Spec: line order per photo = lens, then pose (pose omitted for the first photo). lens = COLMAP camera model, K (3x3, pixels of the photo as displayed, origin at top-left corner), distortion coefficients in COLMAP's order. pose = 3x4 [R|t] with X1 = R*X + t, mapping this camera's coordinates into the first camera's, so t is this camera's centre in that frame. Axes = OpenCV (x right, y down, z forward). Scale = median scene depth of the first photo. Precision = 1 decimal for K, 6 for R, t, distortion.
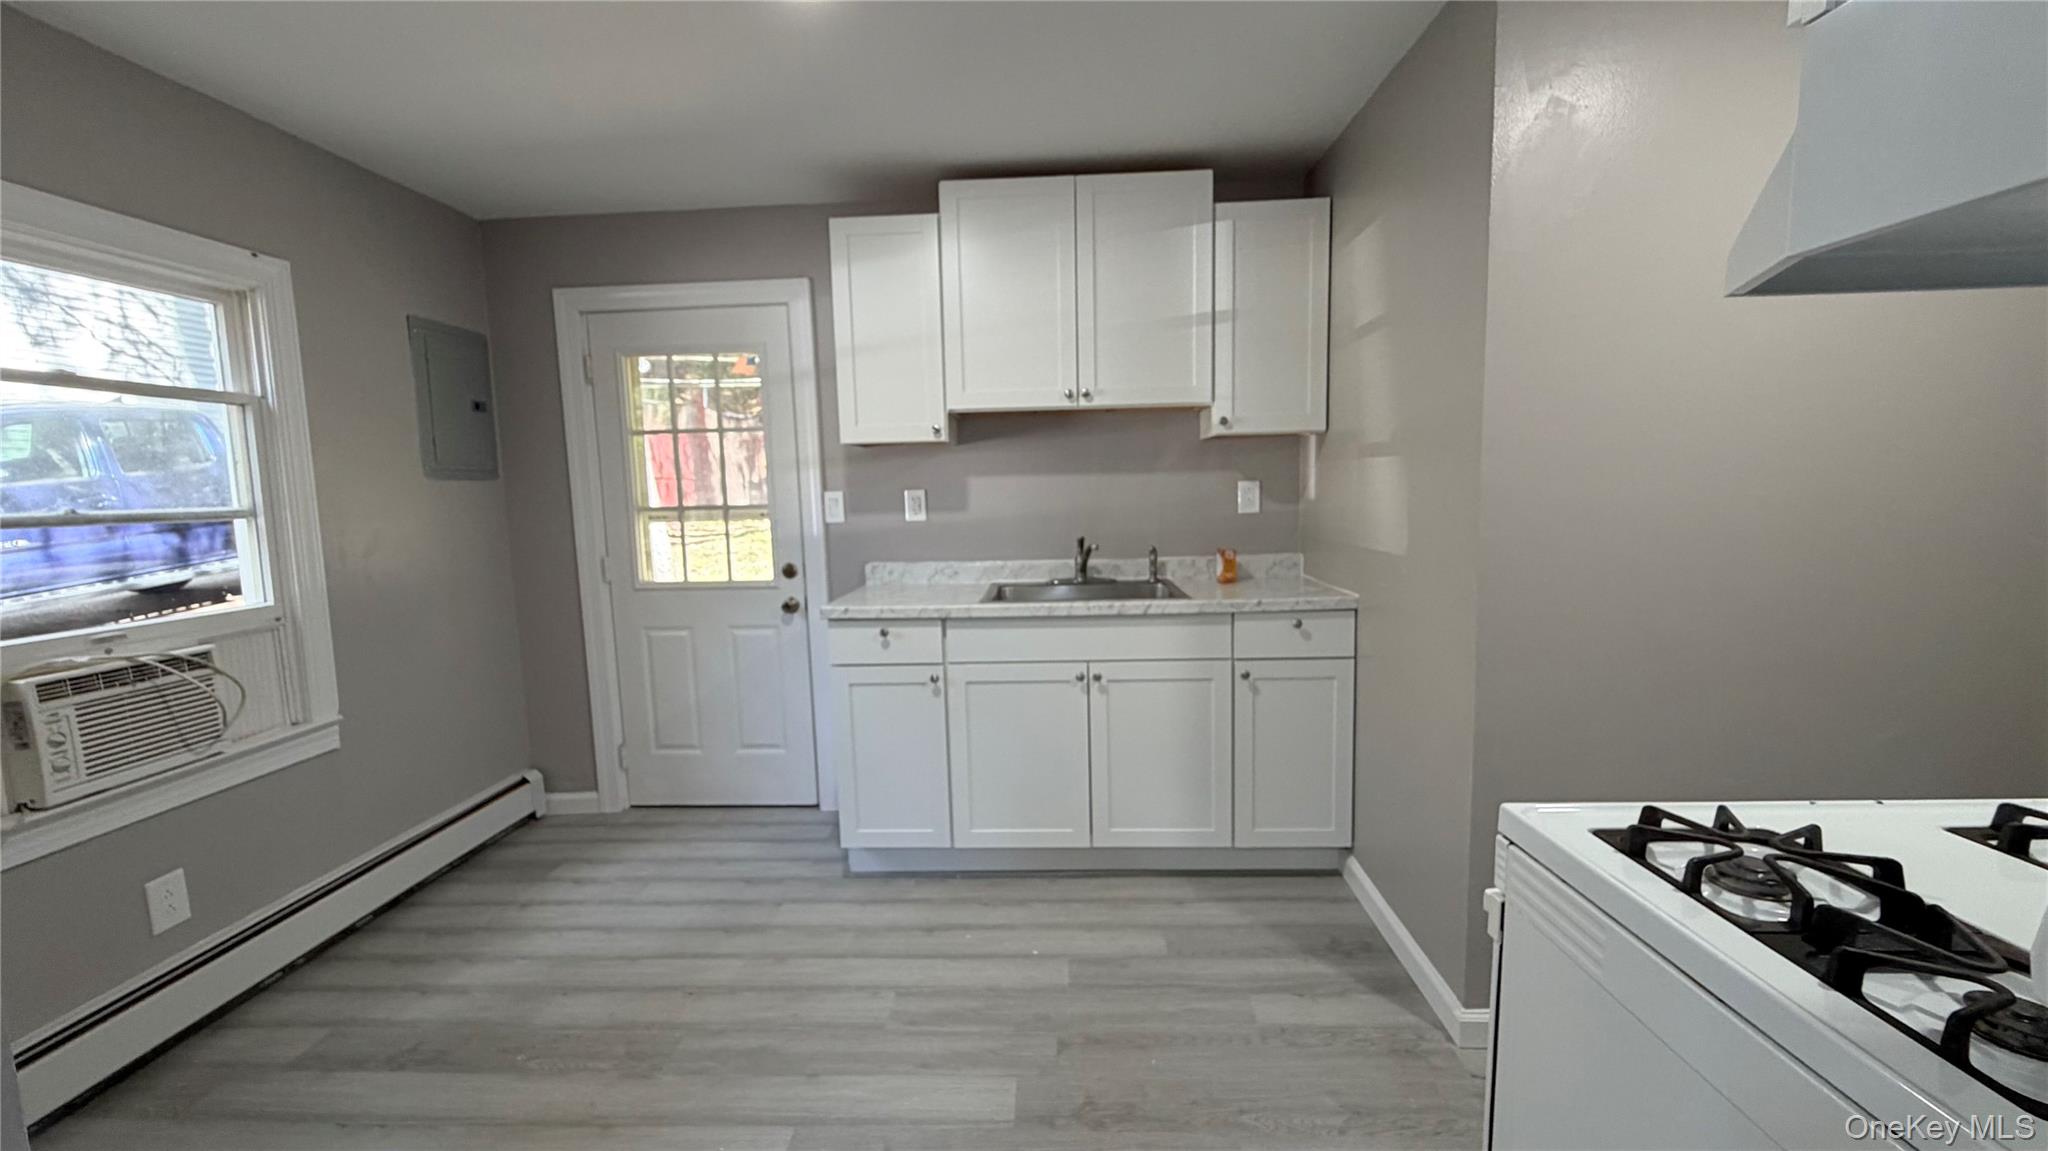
lens RADIAL K [[822.8, 0, 1021.2], [0, 822.8, 581.8], [0, 0, 1]] dist [-0.000076, -0.000203]
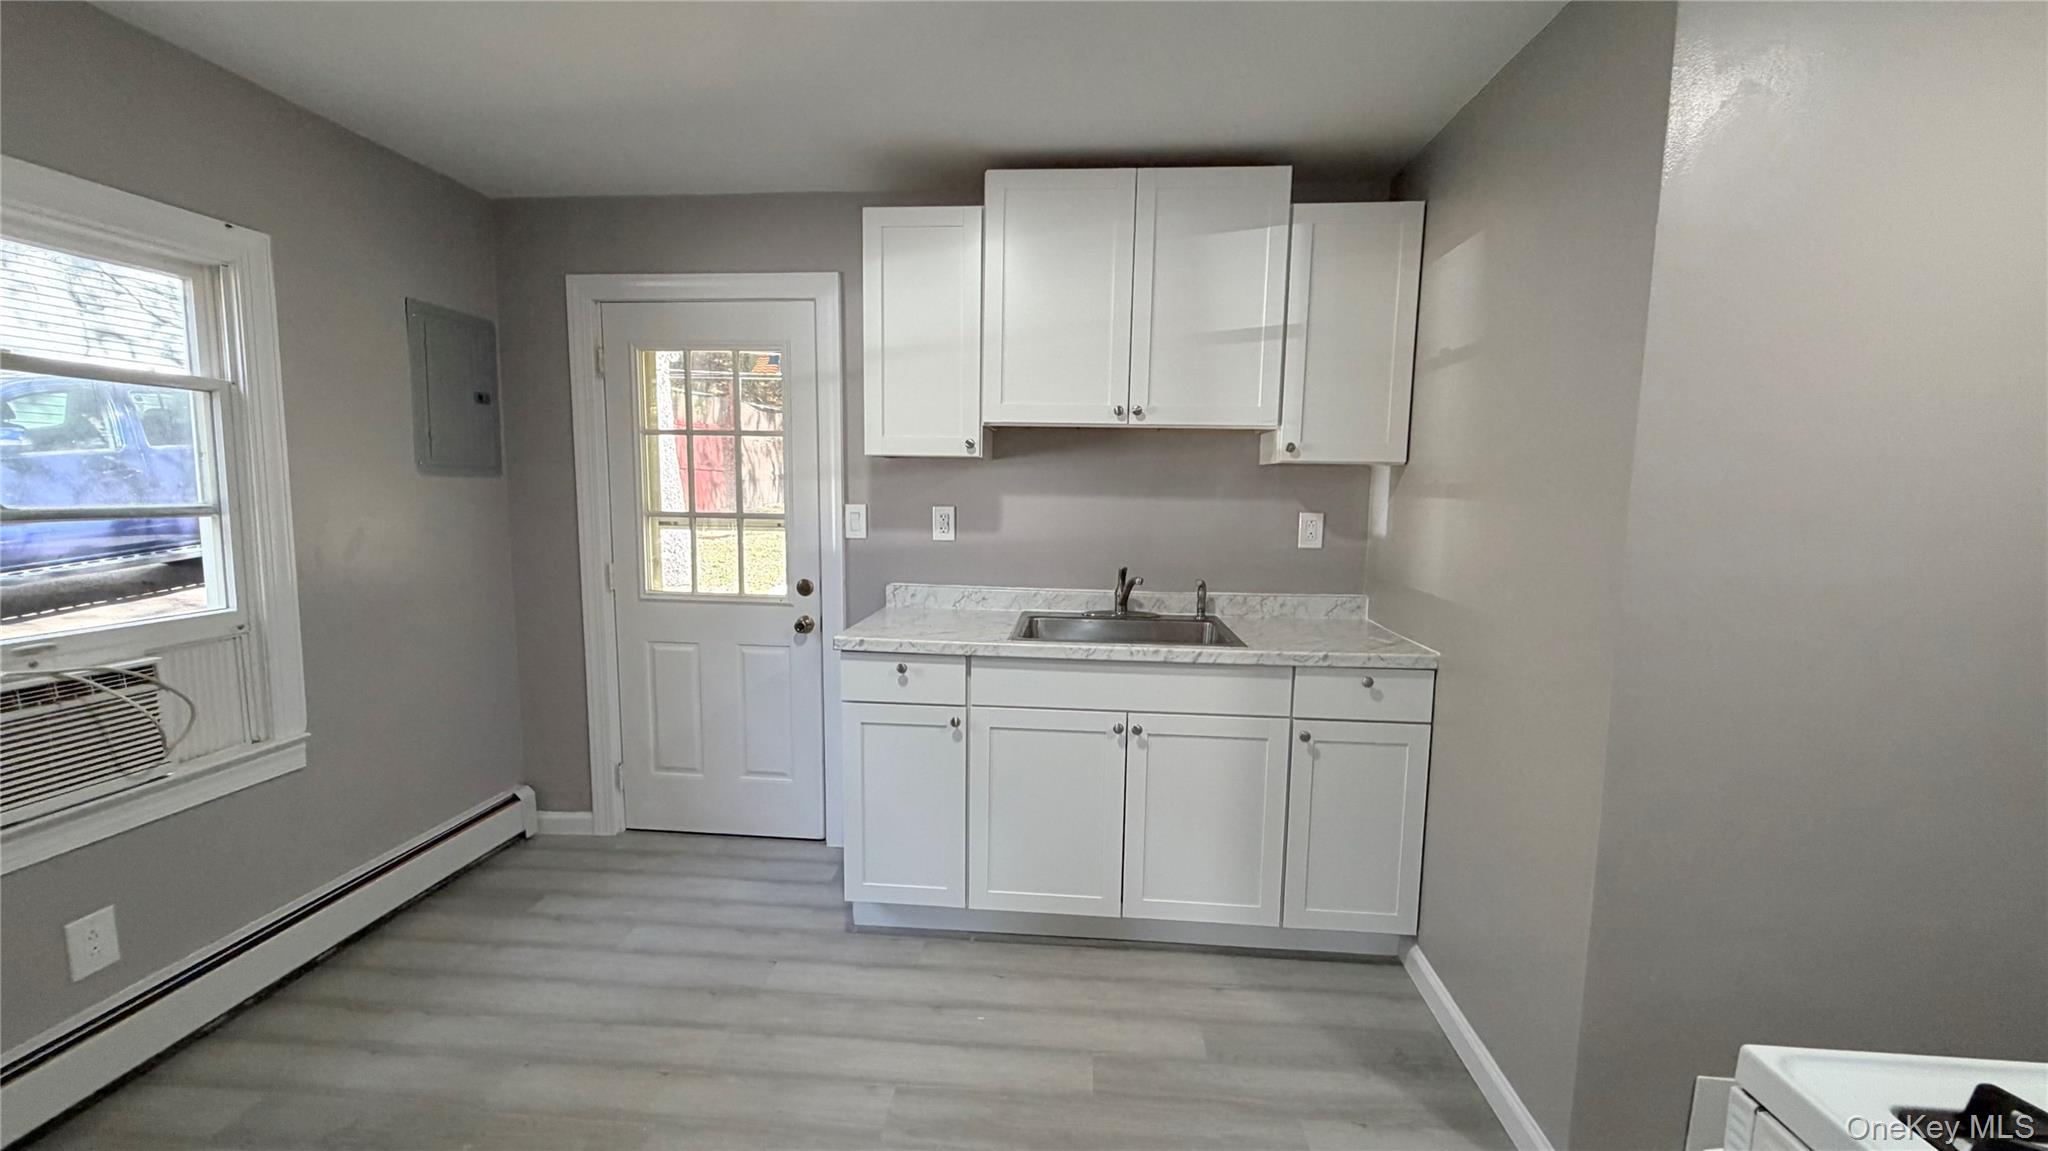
lens RADIAL K [[818.4, 0, 1021.1], [0, 818.4, 581.3], [0, 0, 1]] dist [-0.001190, 0.000470]
pose [[0.998536, 0.045000, -0.030024, -0.013752], [-0.044984, 0.998987, 0.001186, -0.040378], [0.030047, 0.000166, 0.999548, 0.108228]]
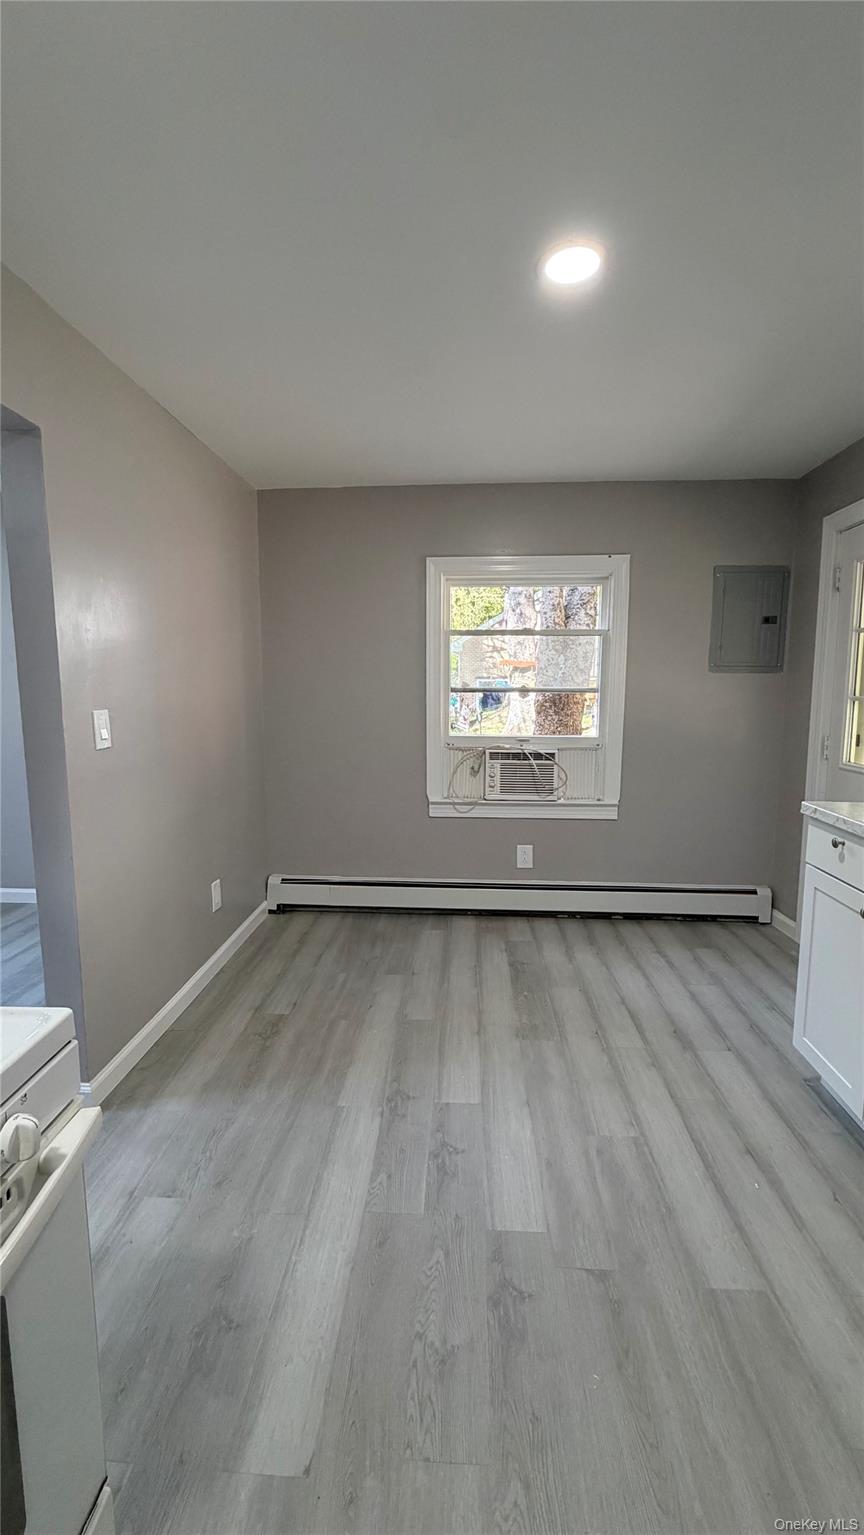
lens RADIAL K [[613.4, 0, 428.6], [0, 613.4, 765.2], [0, 0, 1]] dist [-0.001190, 0.000470]
pose [[-0.015470, 0.149847, -0.988588, 0.491406], [-0.119263, 0.981372, 0.150620, -0.070404], [0.992742, 0.120232, 0.002690, 0.542014]]
